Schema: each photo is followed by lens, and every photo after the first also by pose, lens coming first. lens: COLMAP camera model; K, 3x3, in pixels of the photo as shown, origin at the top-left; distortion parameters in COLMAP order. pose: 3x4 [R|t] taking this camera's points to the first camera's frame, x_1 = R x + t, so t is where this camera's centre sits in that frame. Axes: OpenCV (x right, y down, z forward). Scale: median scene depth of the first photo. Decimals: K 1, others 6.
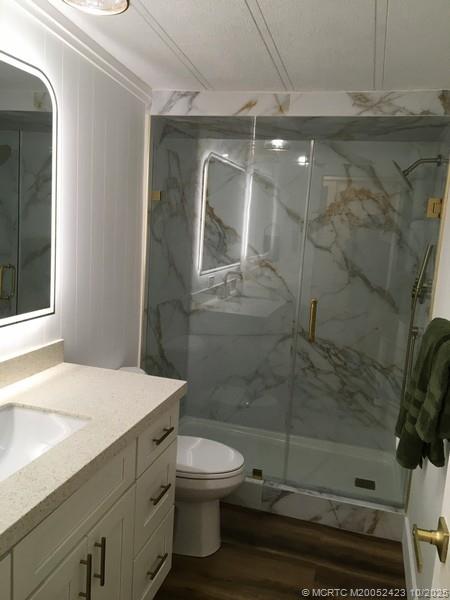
lens RADIAL K [[507.6, 0, 225.6], [0, 507.6, 302.4], [0, 0, 1]] dist [0.093414, -0.083602]
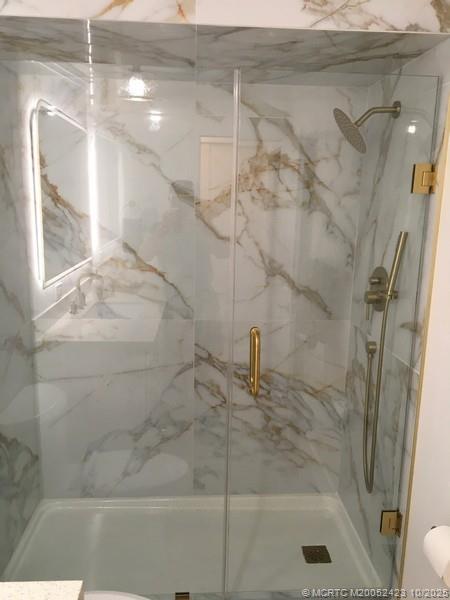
lens RADIAL K [[507.6, 0, 227.0], [0, 507.6, 299.6], [0, 0, 1]] dist [0.093414, -0.083602]
pose [[0.939203, -0.106999, 0.326266, -0.050210], [0.090403, 0.993738, 0.065659, -0.068163], [-0.331249, -0.032172, 0.942995, 0.325087]]
